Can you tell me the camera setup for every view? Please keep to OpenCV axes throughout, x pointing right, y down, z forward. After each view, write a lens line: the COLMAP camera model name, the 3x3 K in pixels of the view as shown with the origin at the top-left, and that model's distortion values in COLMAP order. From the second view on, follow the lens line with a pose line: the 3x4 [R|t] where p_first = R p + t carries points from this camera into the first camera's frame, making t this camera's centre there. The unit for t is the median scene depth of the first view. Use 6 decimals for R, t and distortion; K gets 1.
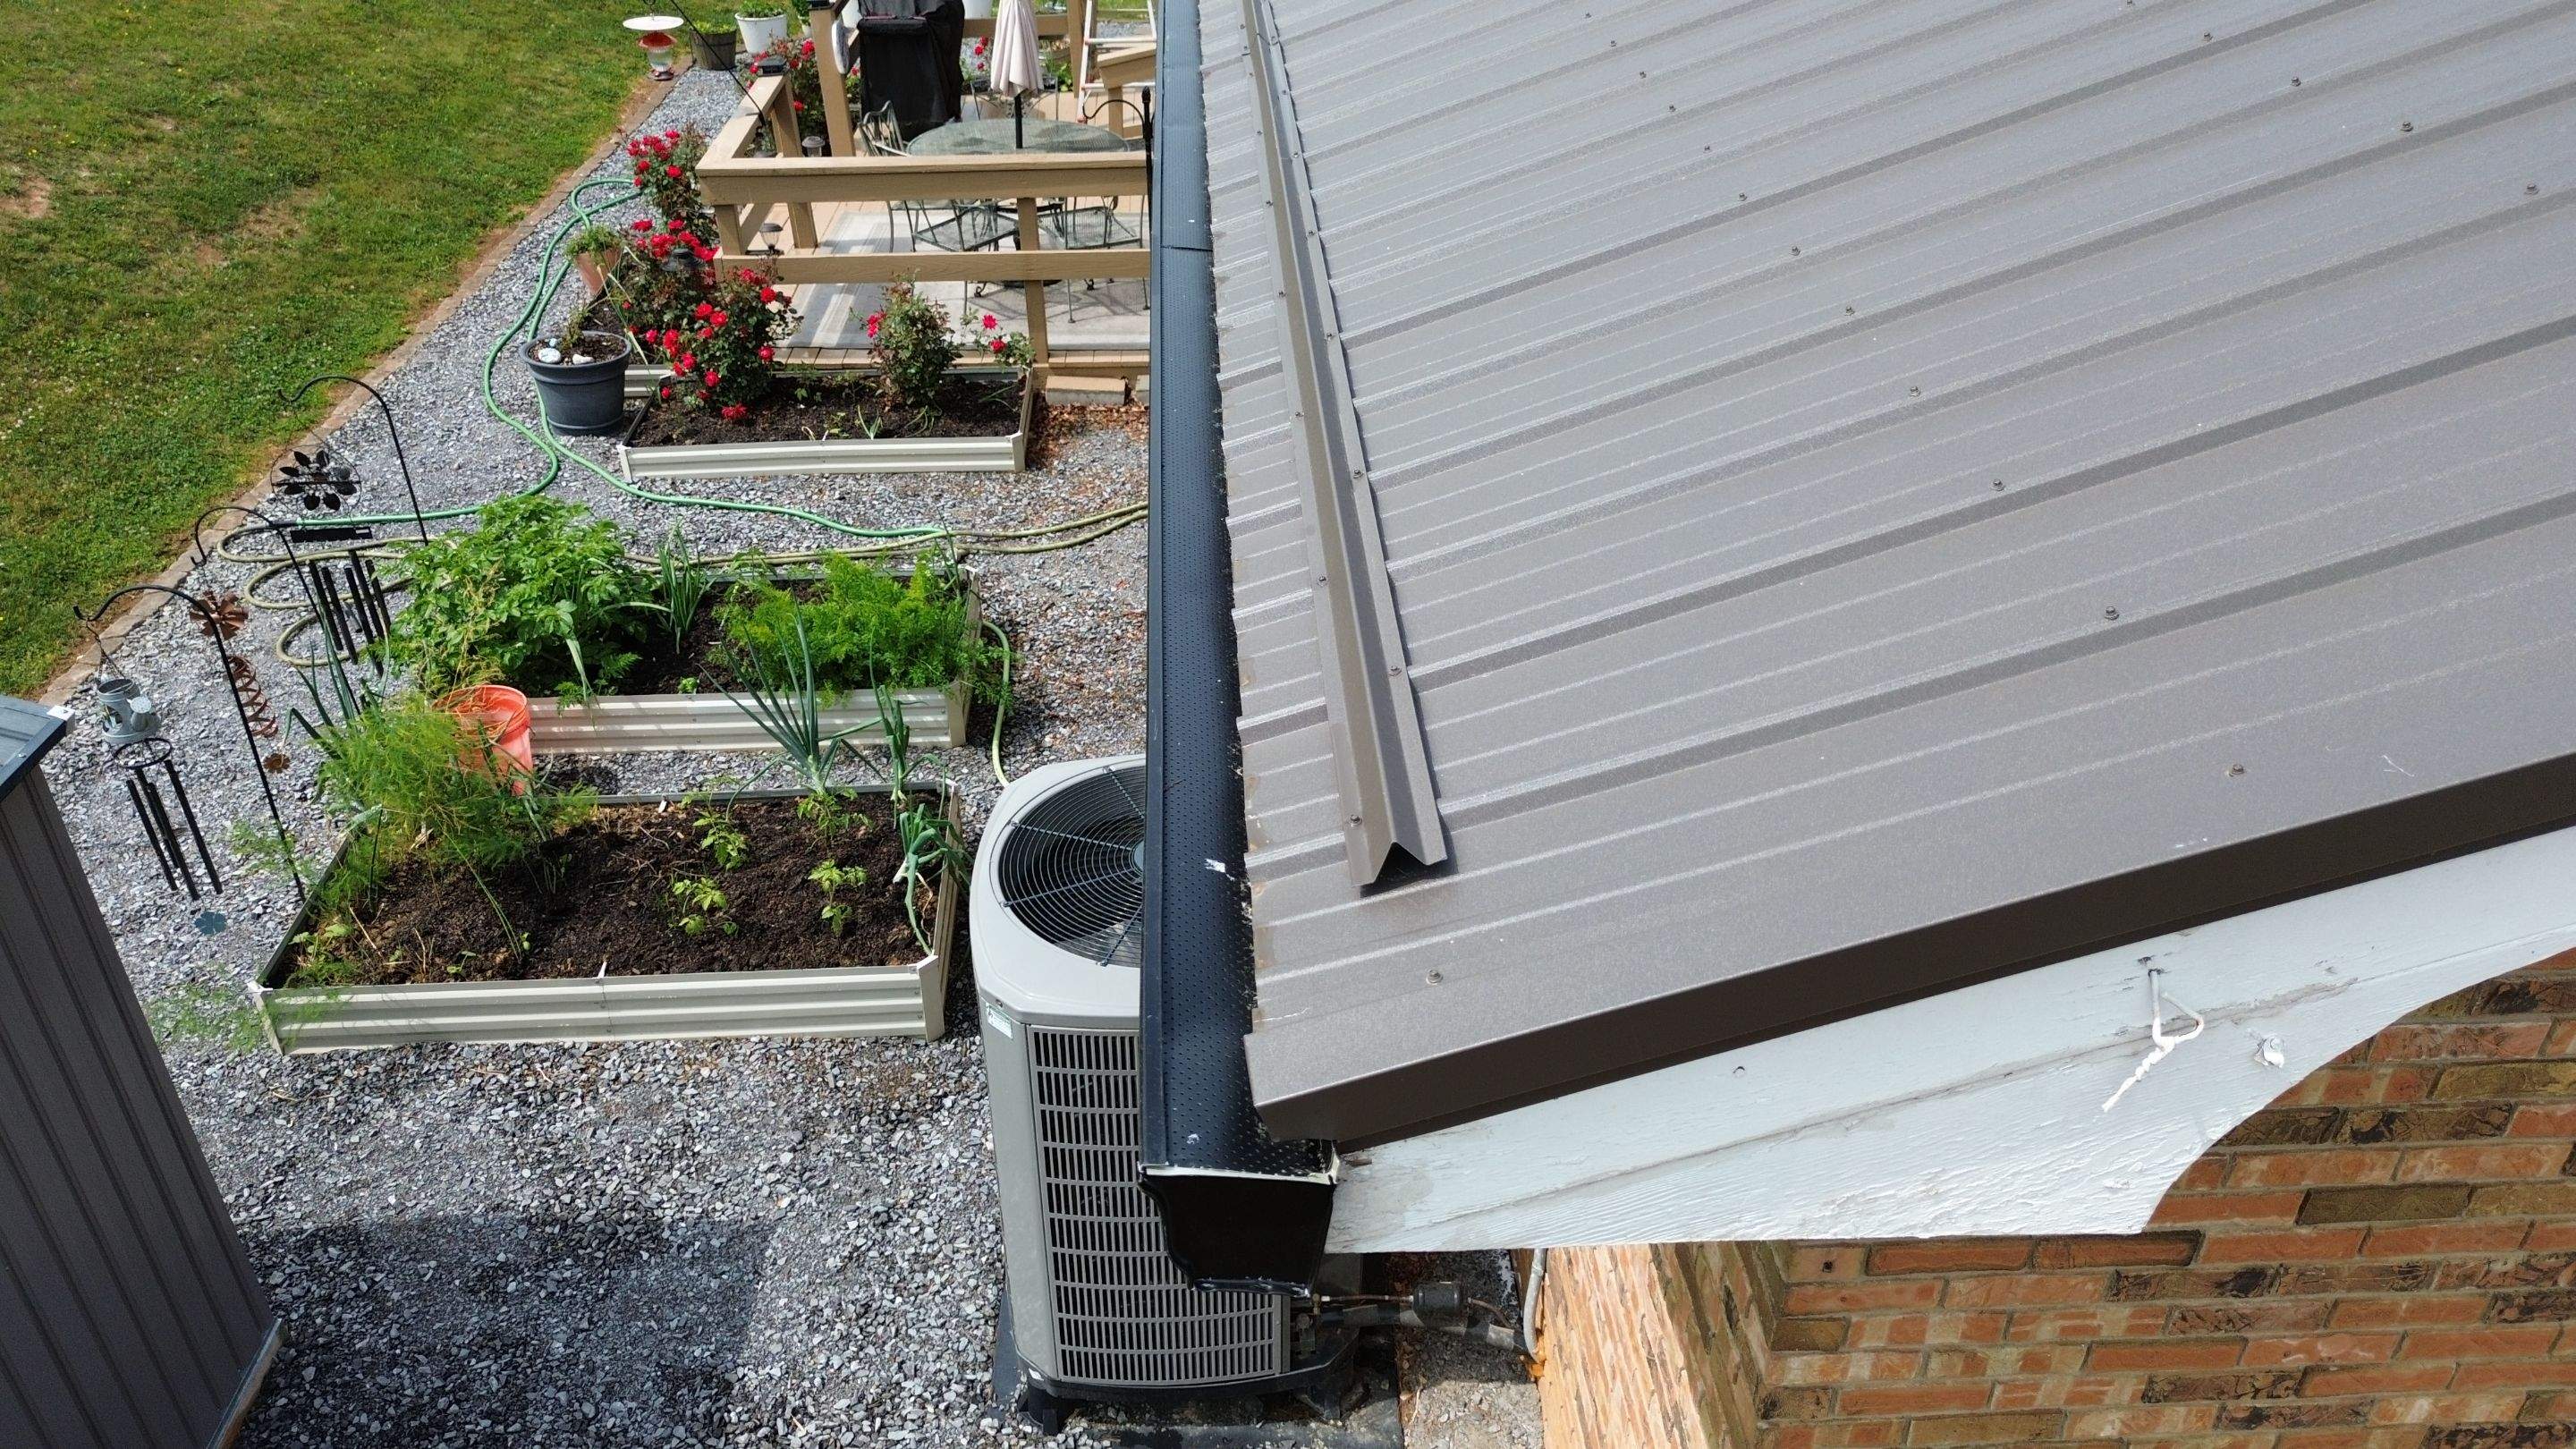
lens RADIAL K [[1825.4, 0, 1283.7], [0, 1825.4, 715.7], [0, 0, 1]] dist [0.078754, -0.078684]
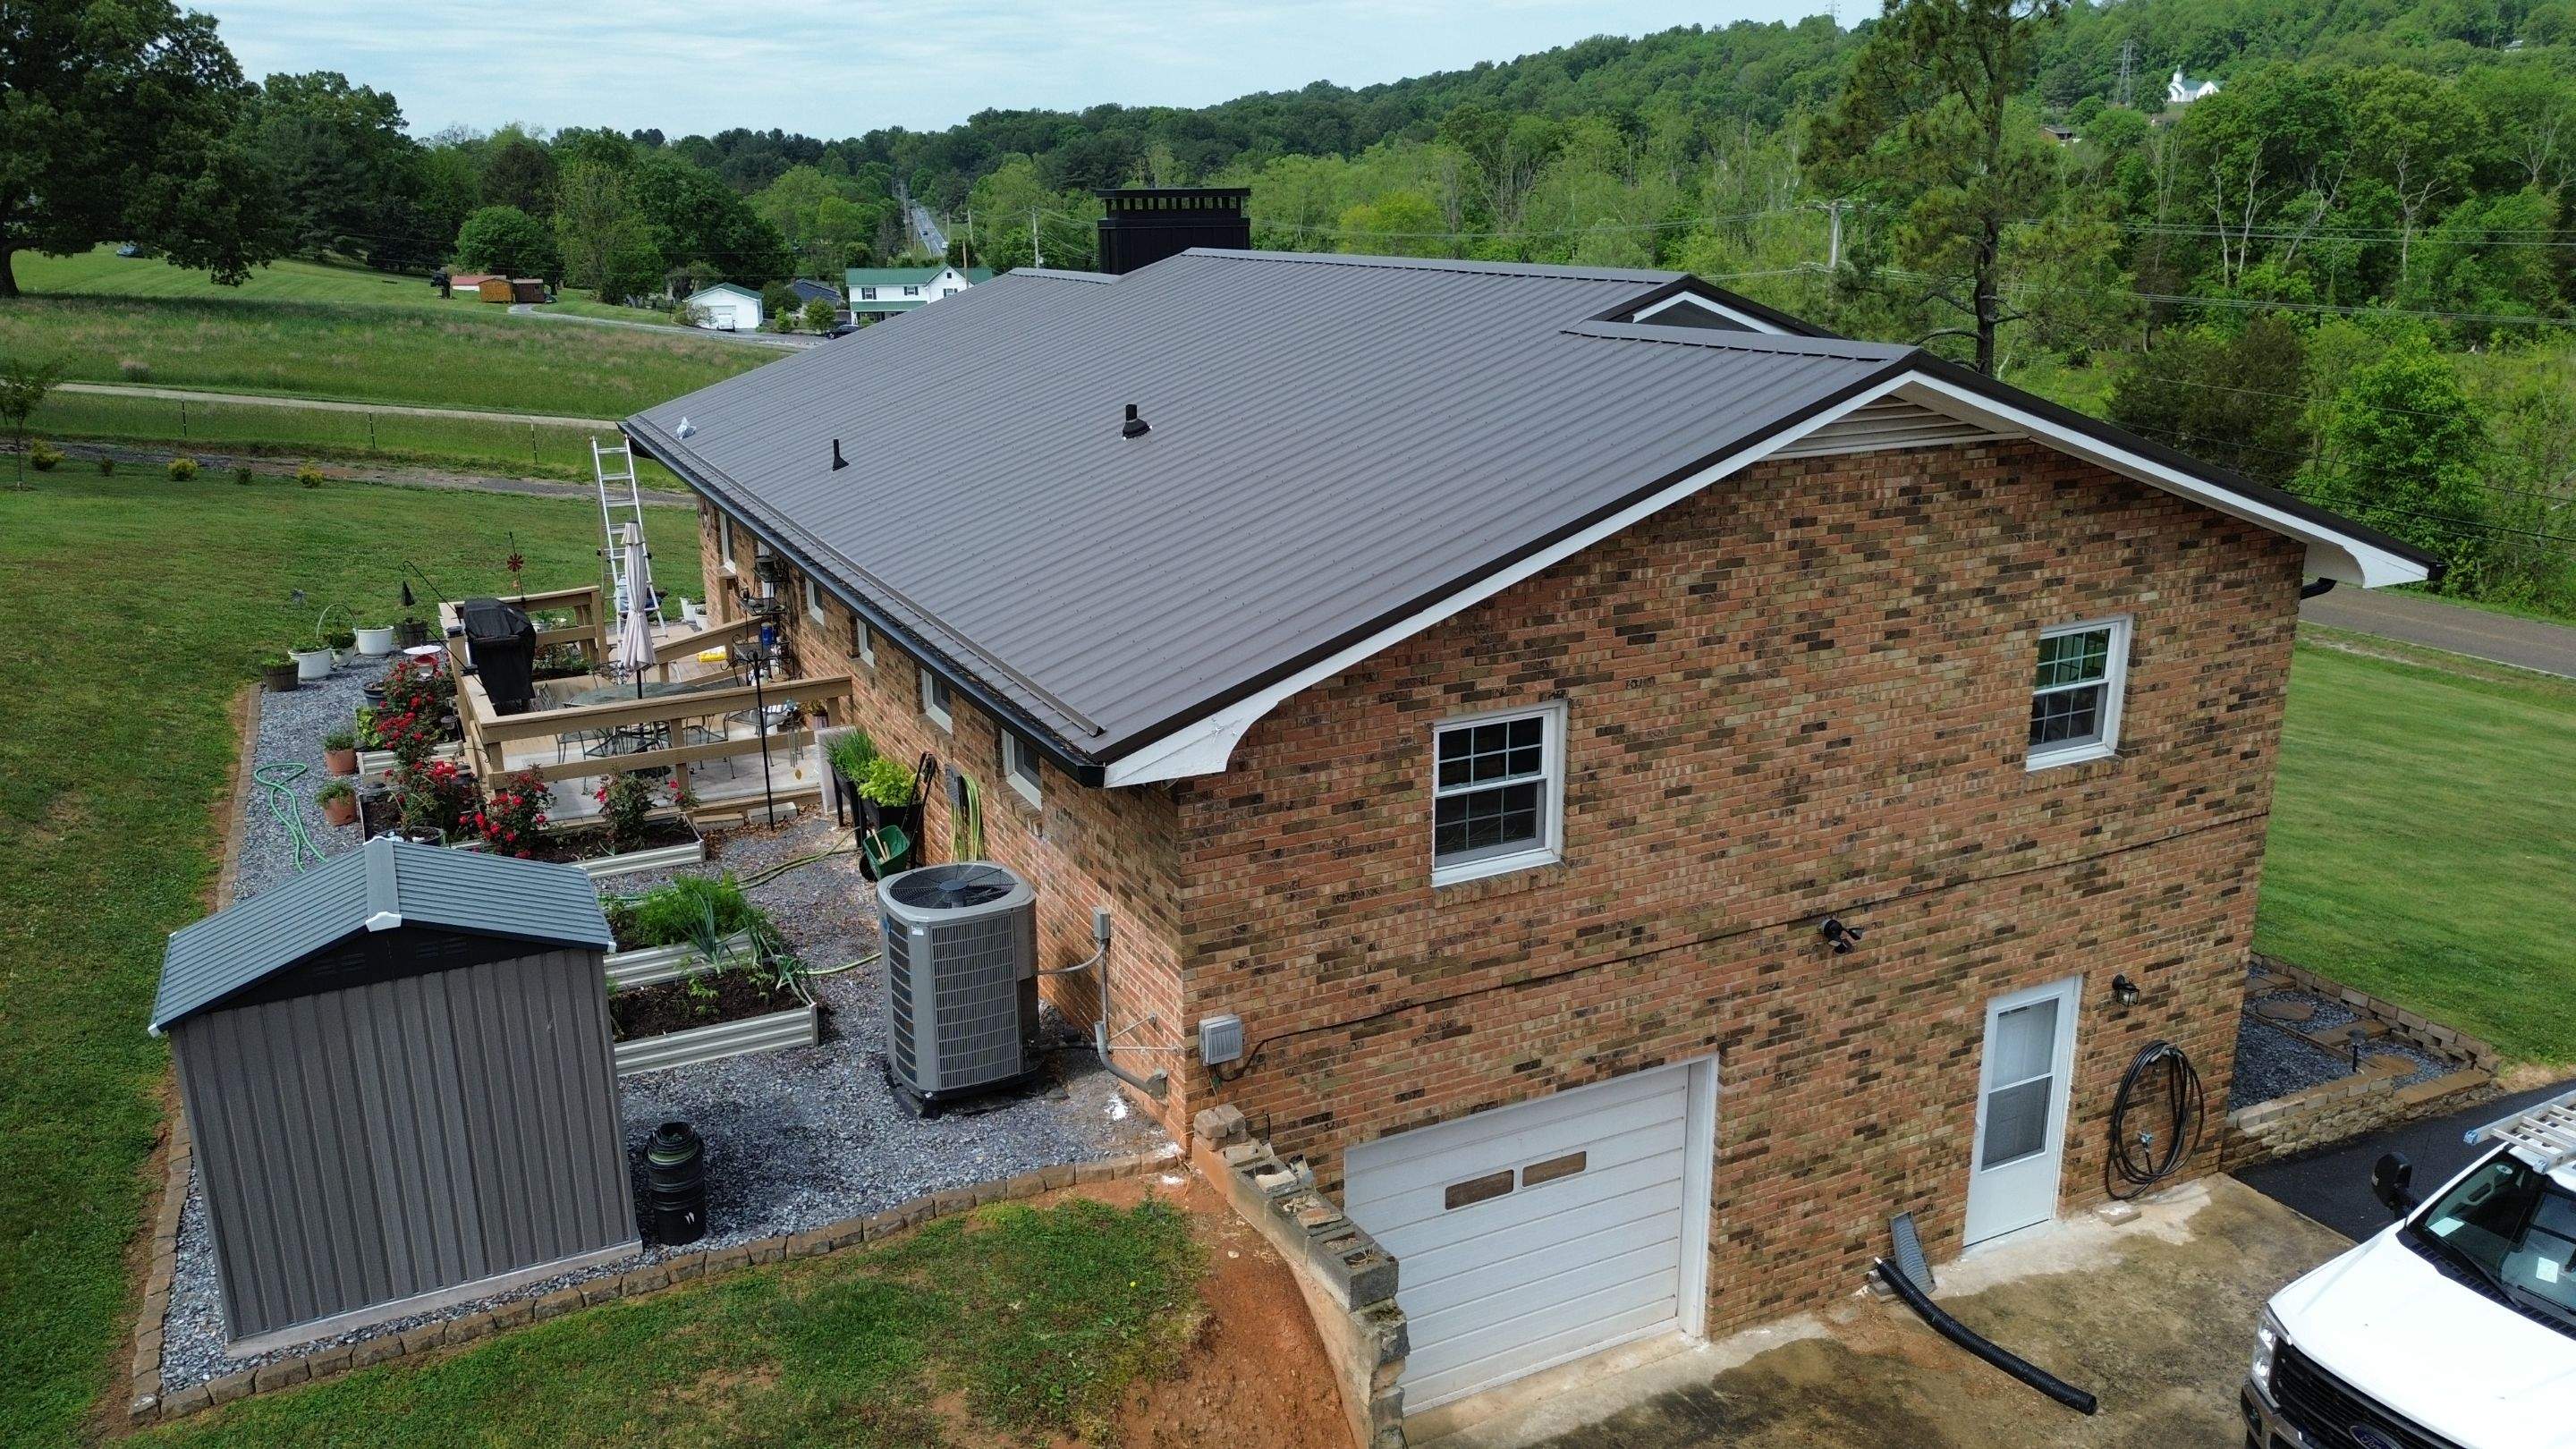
lens RADIAL K [[1825.4, 0, 1283.7], [0, 1825.4, 715.7], [0, 0, 1]] dist [0.078754, -0.078684]
pose [[0.915087, -0.113791, 0.386870, -0.725718], [0.220821, 0.944140, -0.244620, 0.697220], [-0.337423, 0.309277, 0.889097, -1.940263]]
